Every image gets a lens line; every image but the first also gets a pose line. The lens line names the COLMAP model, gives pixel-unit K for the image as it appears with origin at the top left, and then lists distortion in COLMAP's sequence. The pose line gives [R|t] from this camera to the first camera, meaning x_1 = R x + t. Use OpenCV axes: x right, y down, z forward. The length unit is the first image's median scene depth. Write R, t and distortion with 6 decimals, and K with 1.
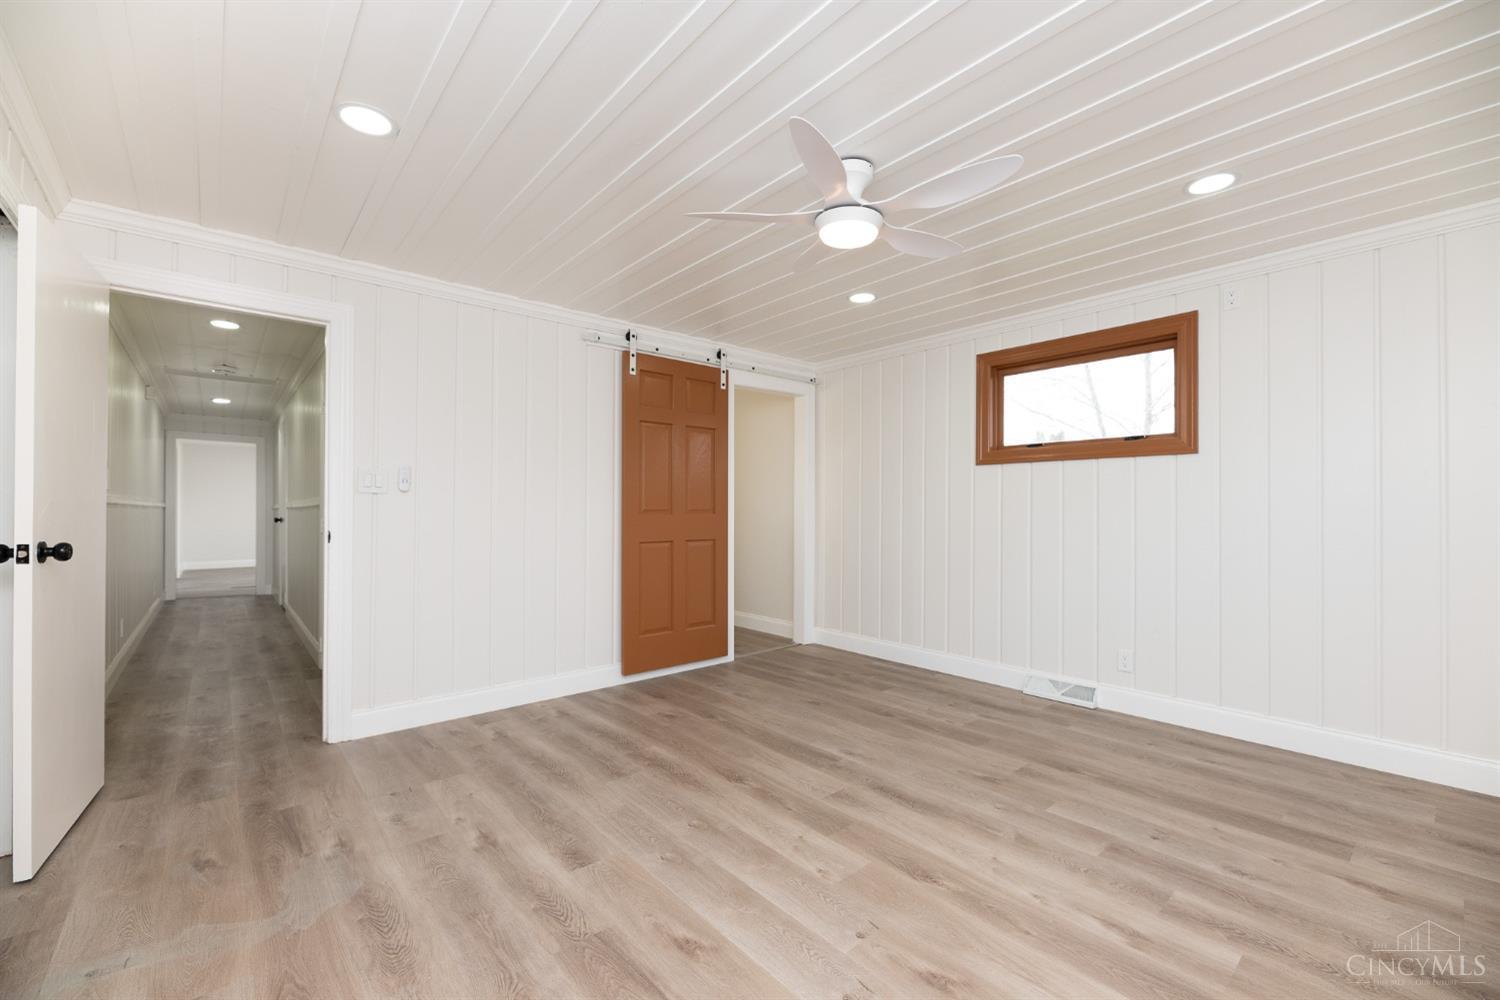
lens RADIAL K [[607.0, 0, 755.3], [0, 607.0, 506.7], [0, 0, 1]] dist [-0.000222, -0.000026]
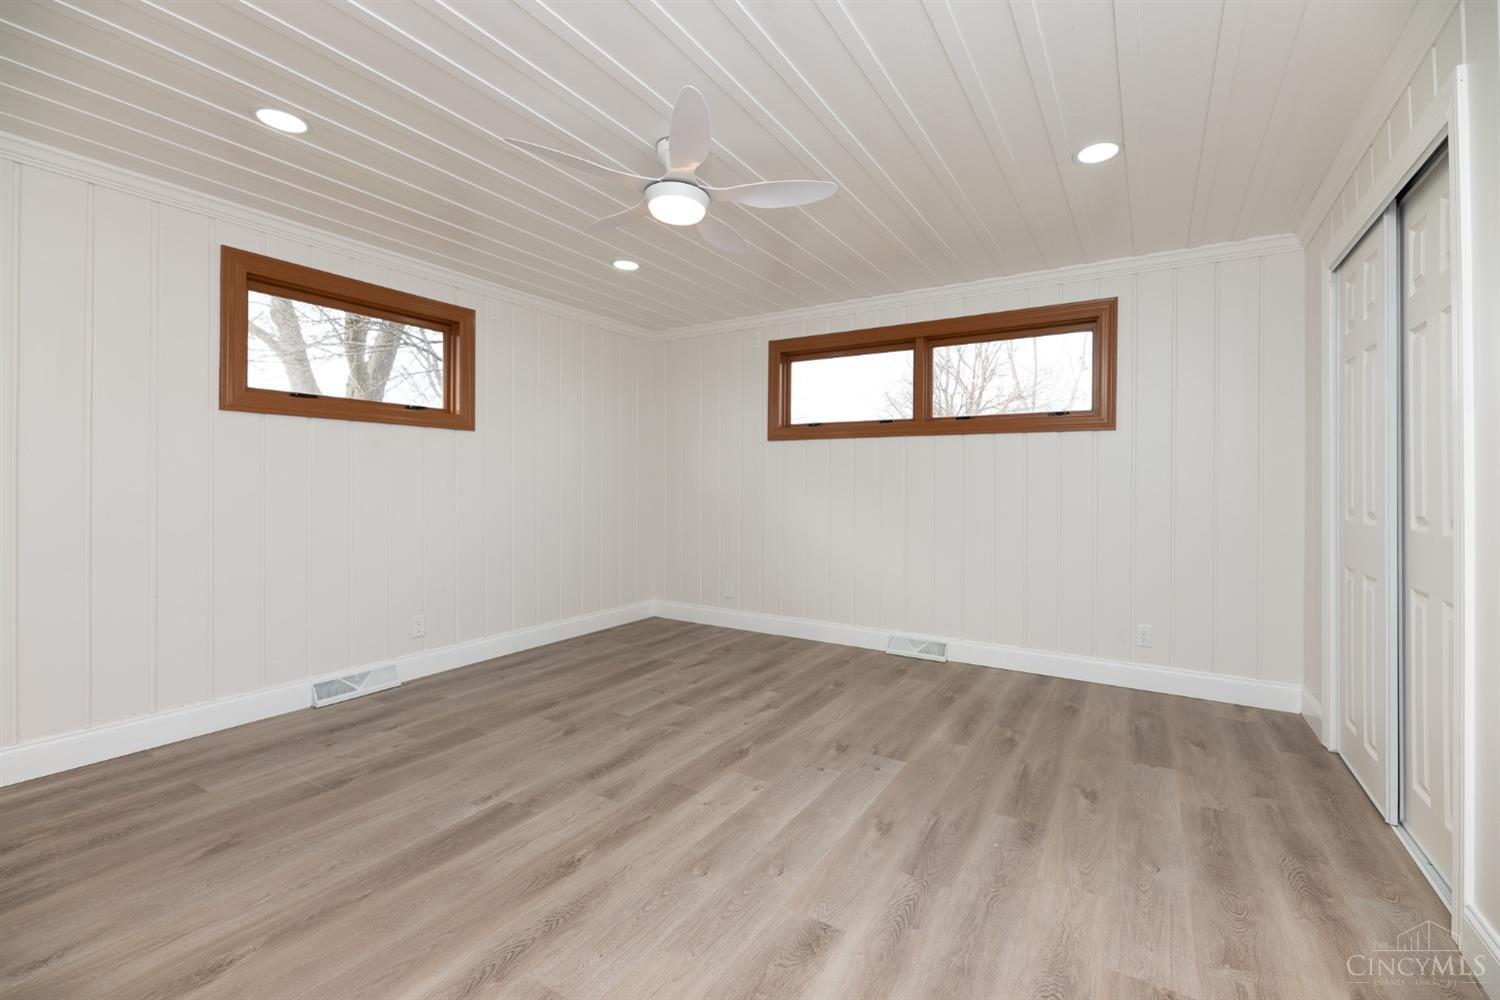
lens RADIAL K [[629.6, 0, 800.6], [0, 629.6, 481.6], [0, 0, 1]] dist [-0.001981, -0.000496]
pose [[-0.331746, -0.000053, 0.943369, -0.767726], [-0.011283, 0.999929, -0.003912, 0.010454], [-0.943301, -0.011942, -0.331723, 0.961901]]
